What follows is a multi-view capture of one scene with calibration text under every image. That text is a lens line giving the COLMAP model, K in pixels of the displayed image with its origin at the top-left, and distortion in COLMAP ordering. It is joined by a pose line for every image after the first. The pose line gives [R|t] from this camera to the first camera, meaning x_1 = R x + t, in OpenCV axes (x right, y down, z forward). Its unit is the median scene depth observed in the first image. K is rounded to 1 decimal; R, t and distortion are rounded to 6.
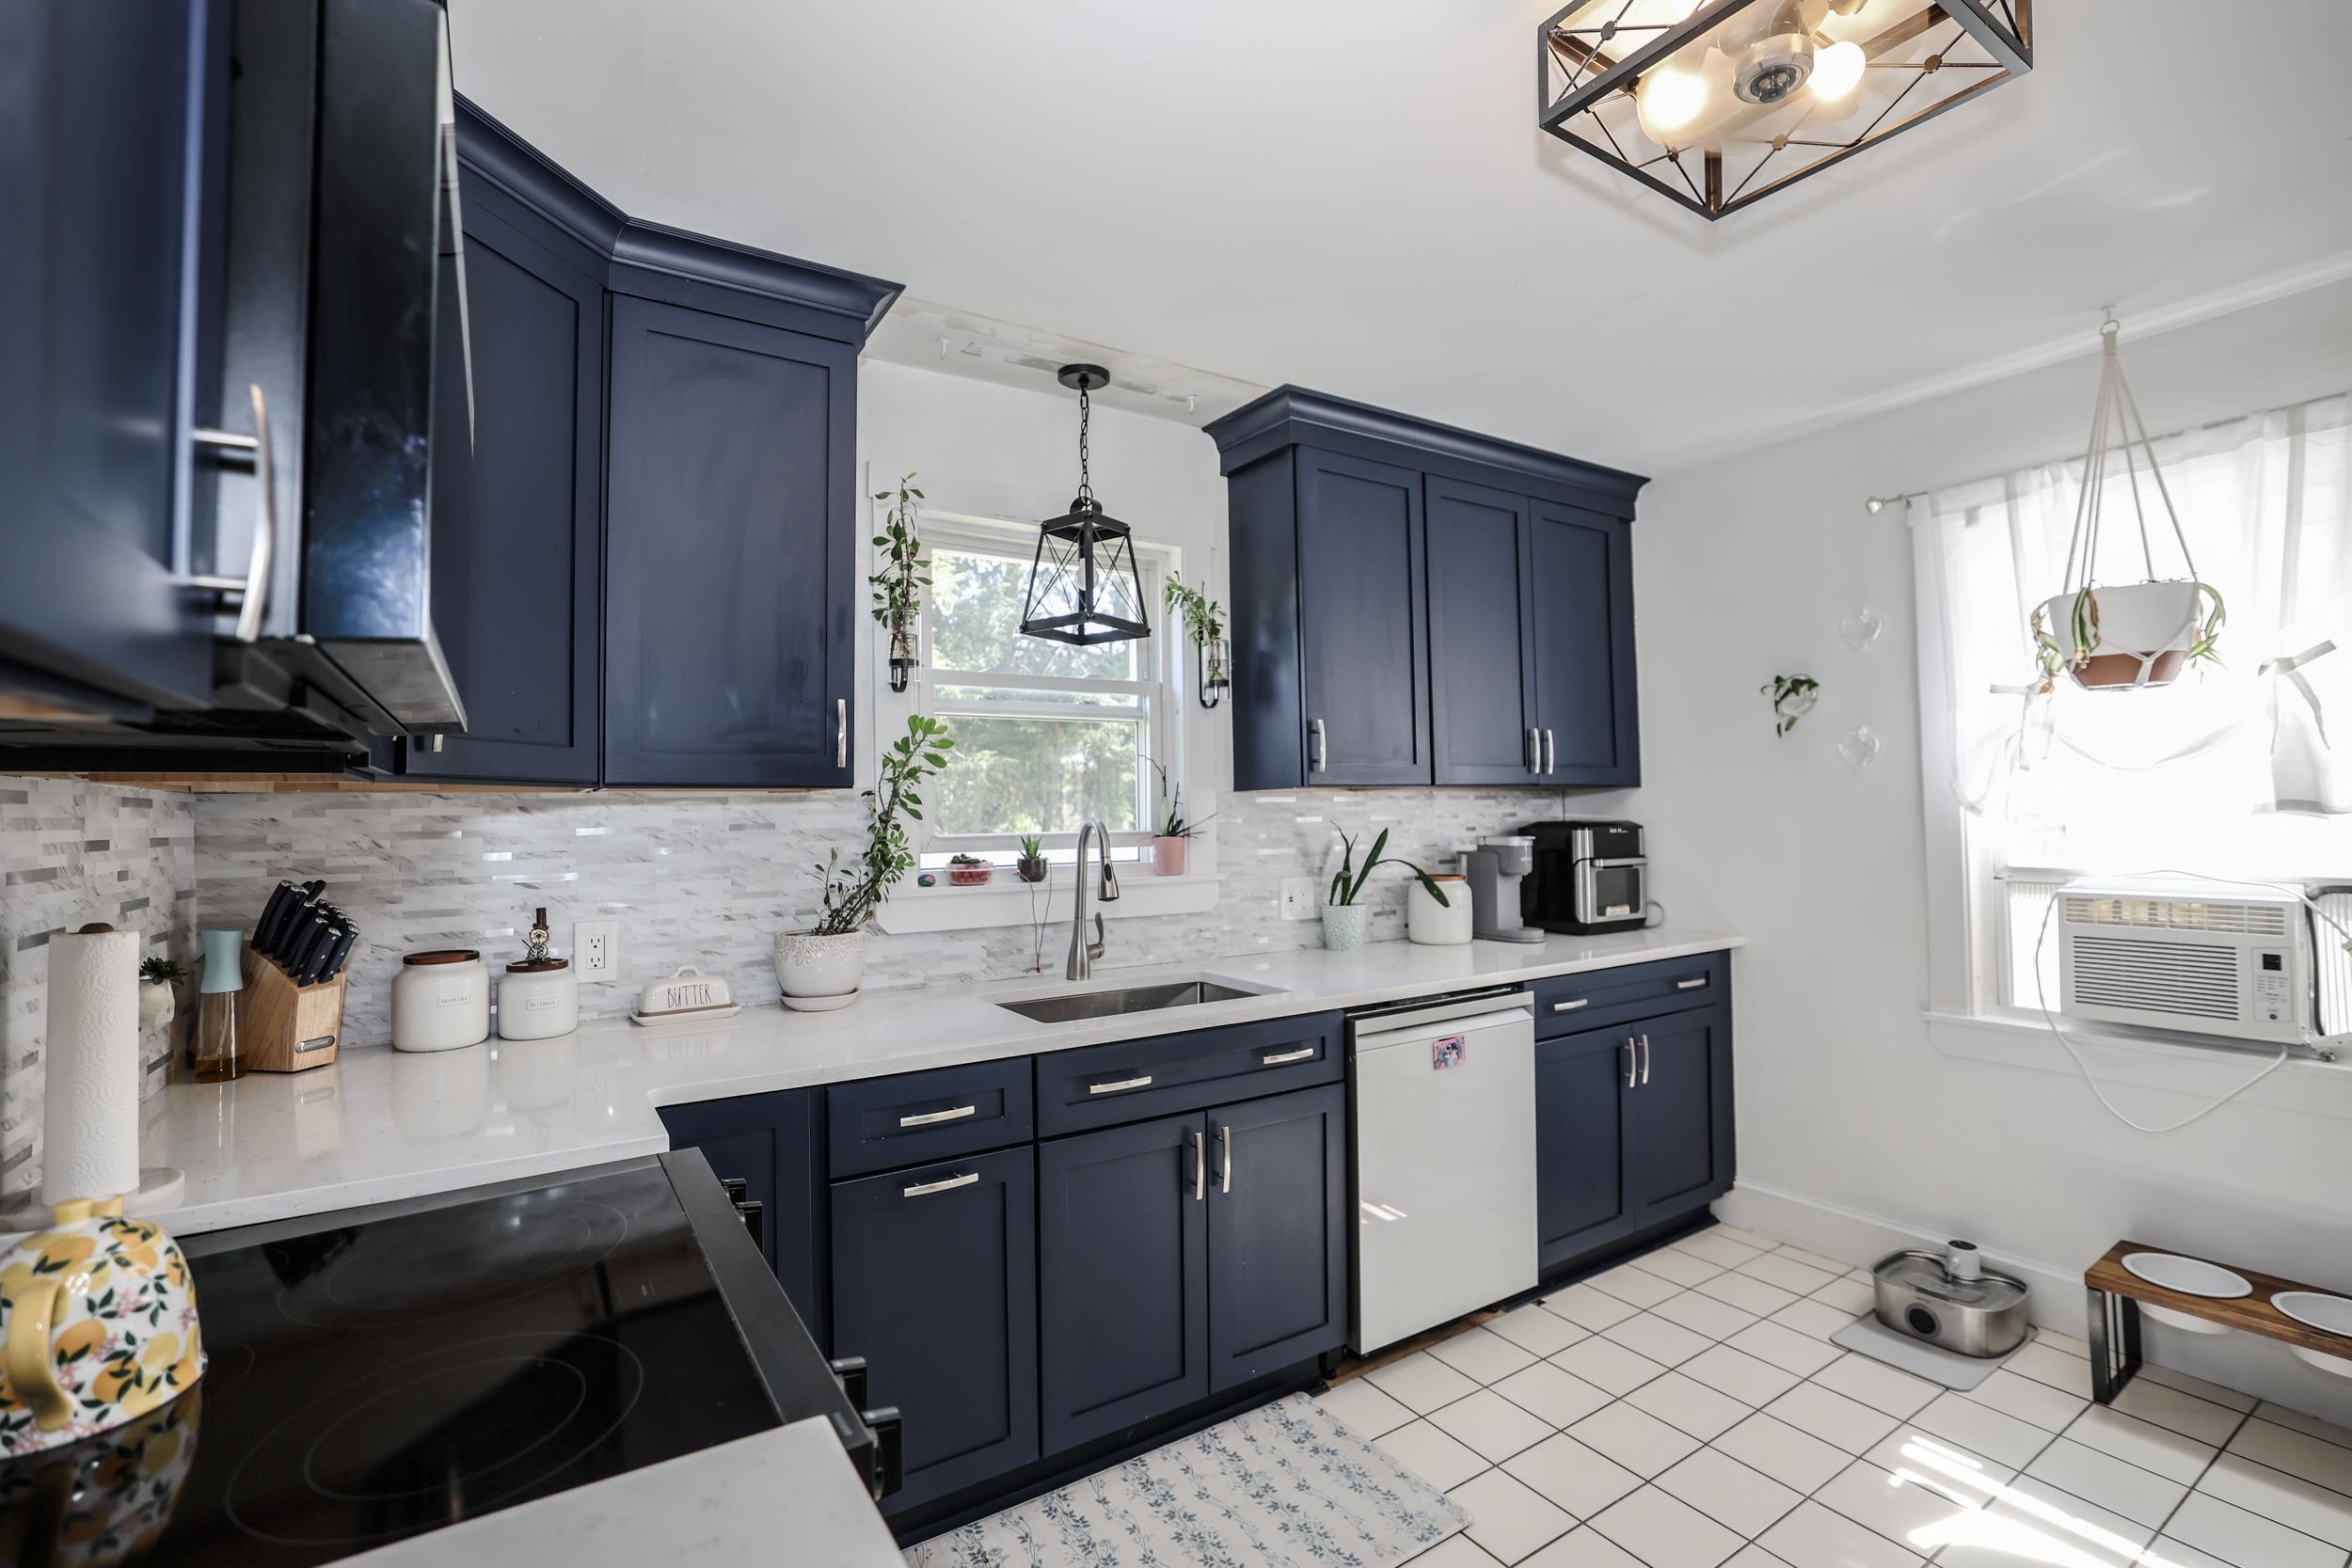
lens RADIAL K [[1036.3, 0, 1144.4], [0, 1036.3, 800.9], [0, 0, 1]] dist [-0.020713, 0.003752]
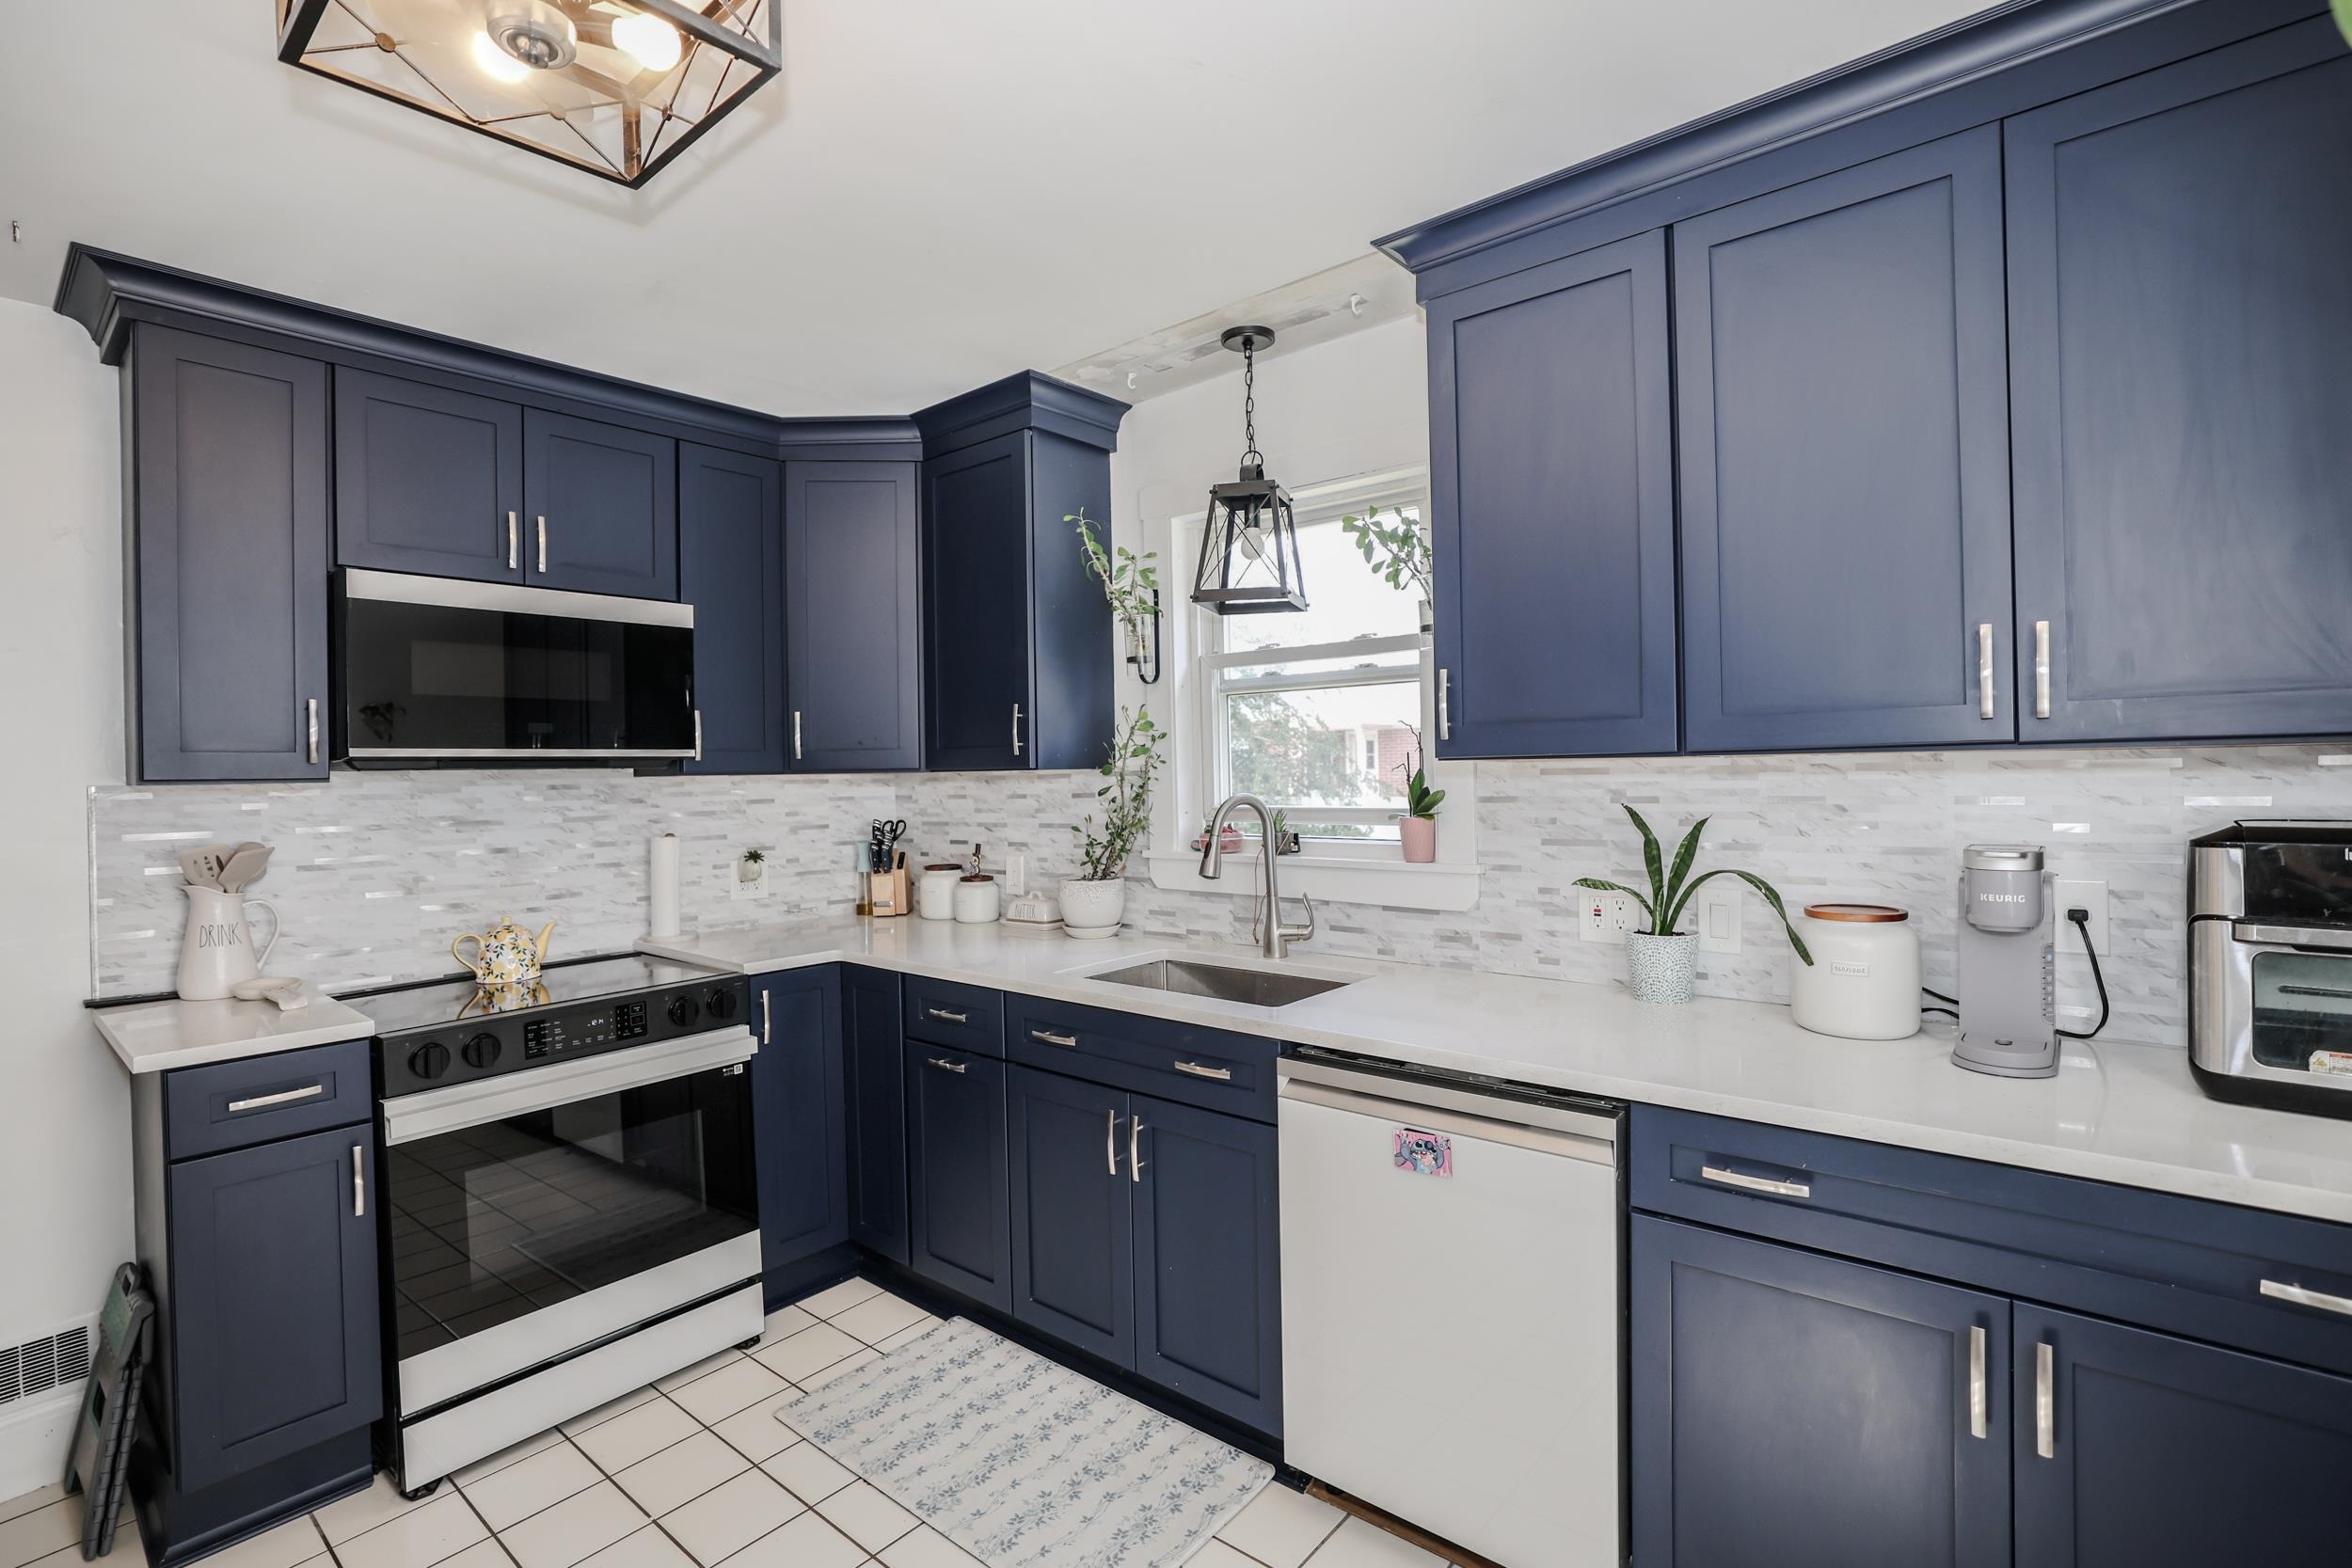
lens RADIAL K [[1073.8, 0, 1204.7], [0, 1073.8, 787.6], [0, 0, 1]] dist [-0.024461, 0.000575]
pose [[0.322031, 0.023712, -0.946432, 0.971076], [0.025826, 0.999094, 0.033819, -0.027634], [0.946377, -0.035334, 0.321127, 0.685070]]
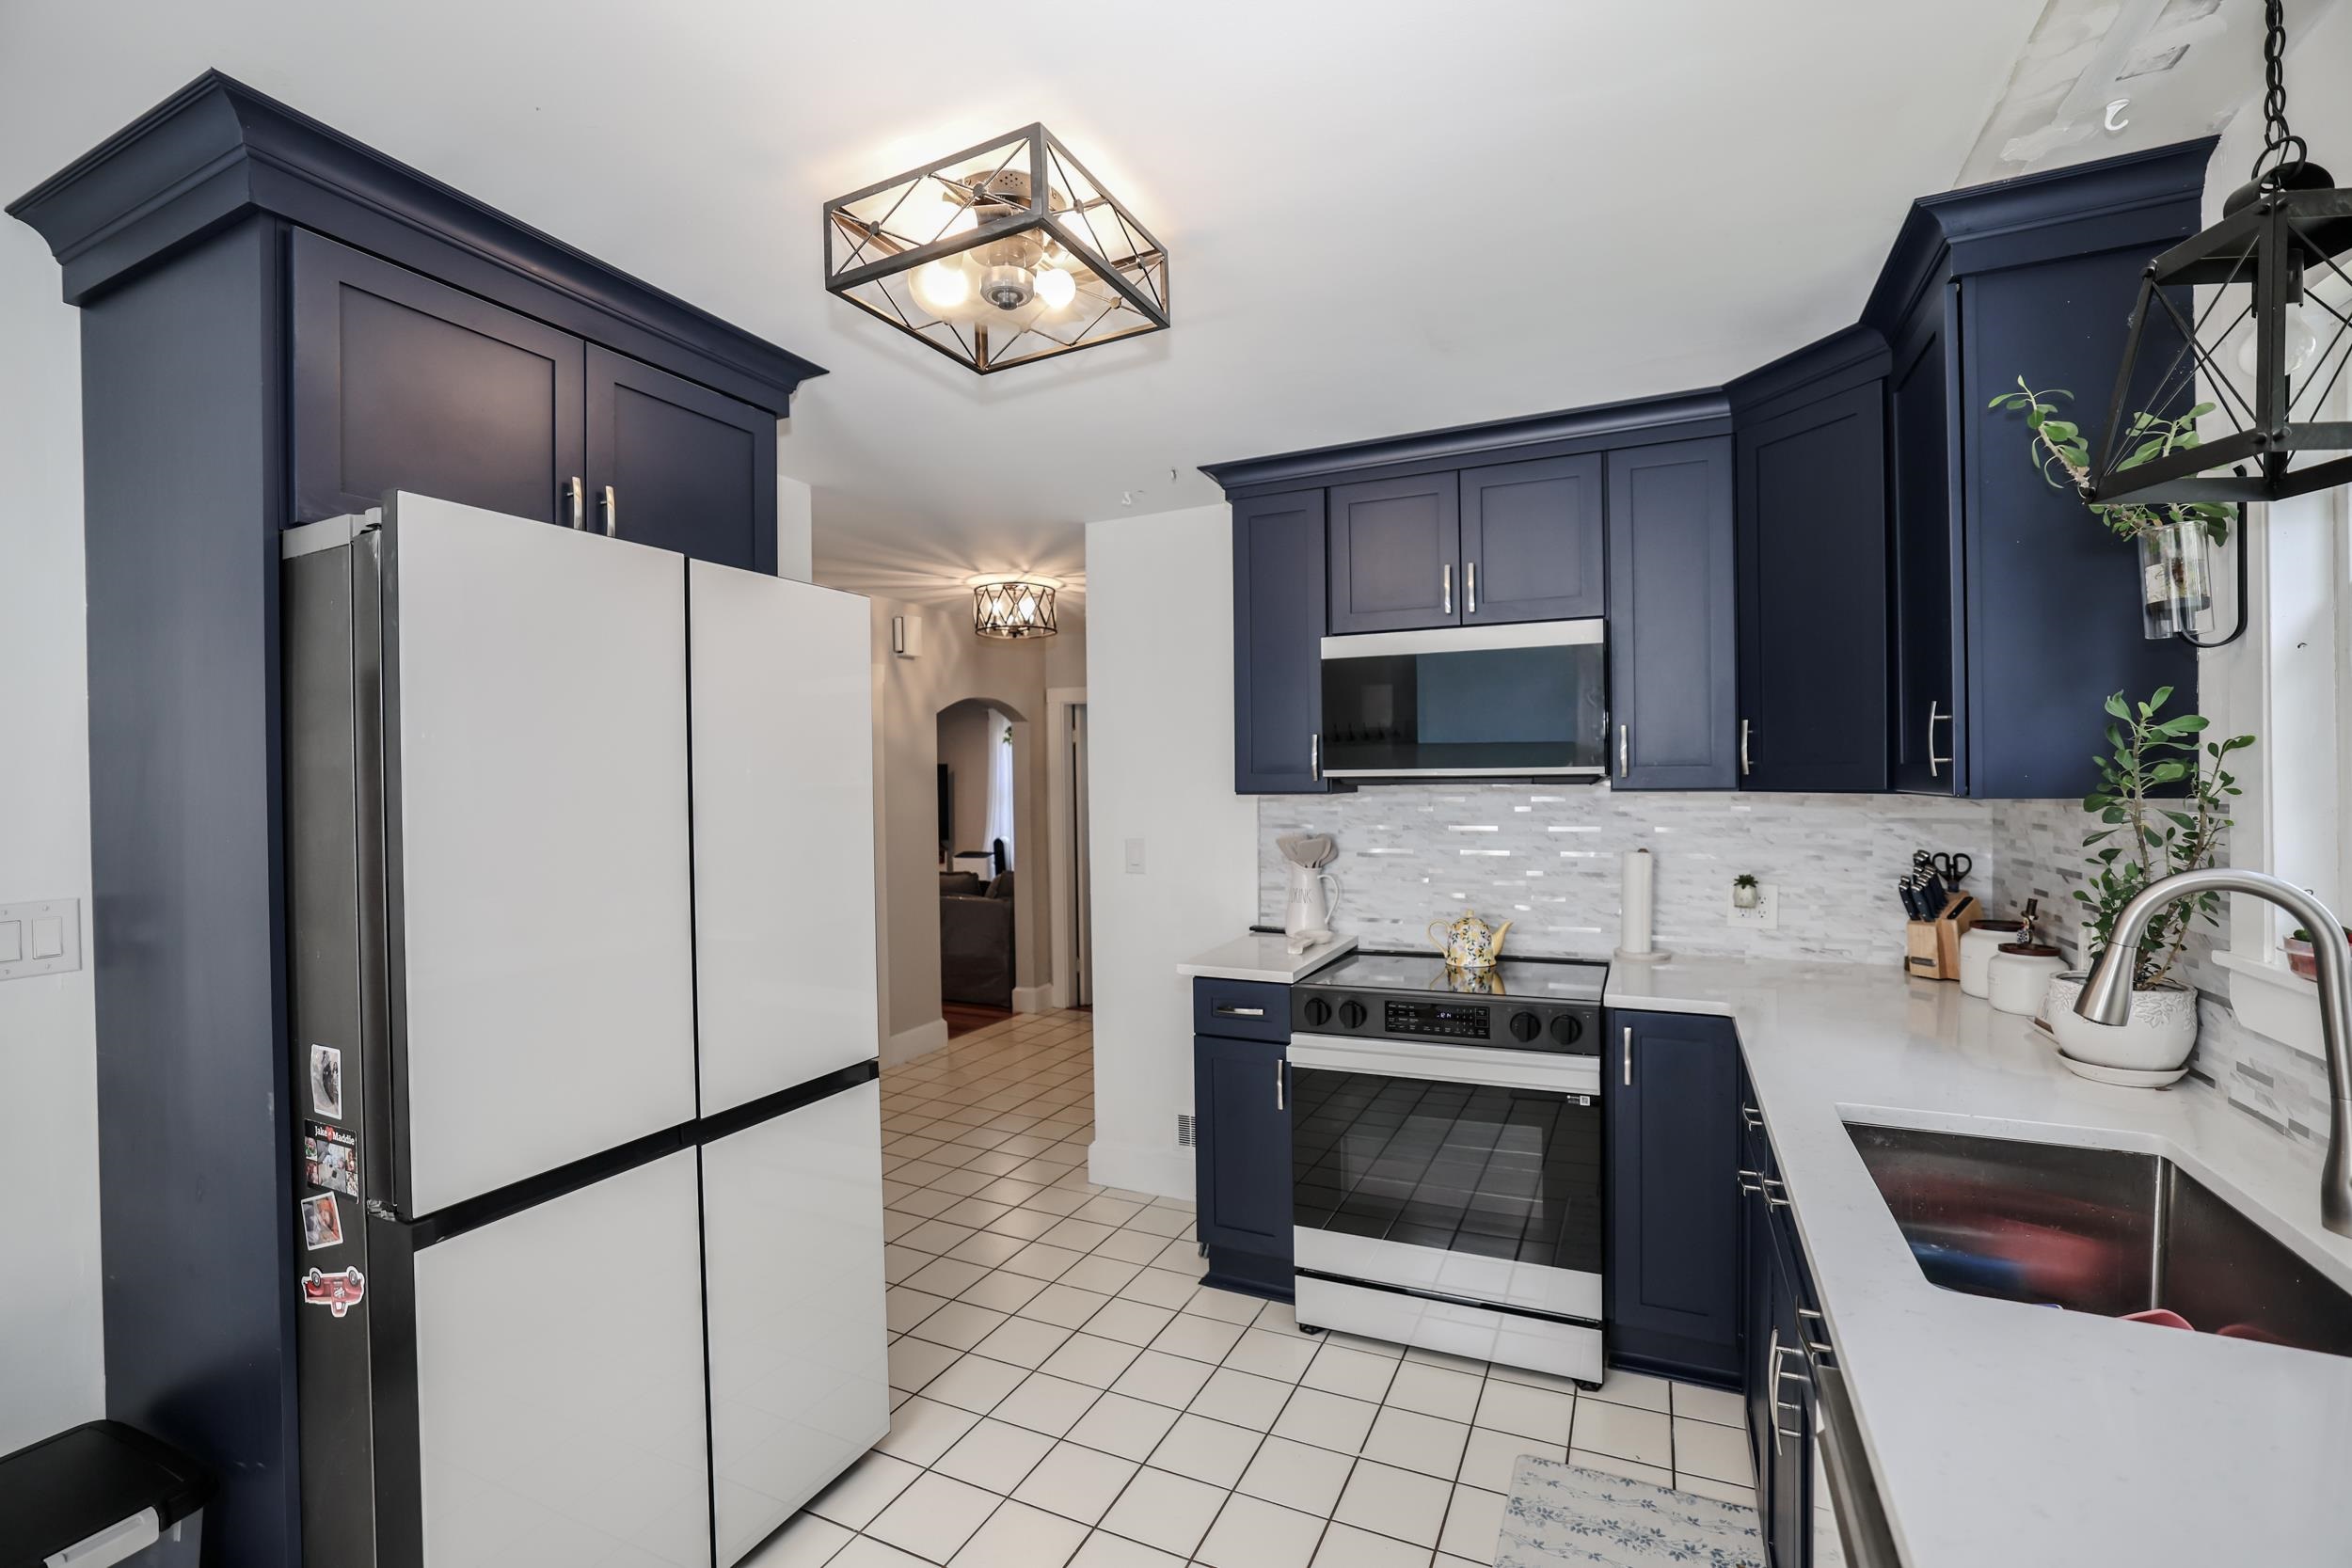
lens RADIAL K [[1025.0, 0, 1177.5], [0, 1025.0, 792.3], [0, 0, 1]] dist [-0.022142, 0.004929]
pose [[-0.843307, 0.032679, -0.536437, 0.652587], [0.031670, 0.999437, 0.011097, -0.043871], [0.536498, -0.007631, -0.843867, 1.223185]]
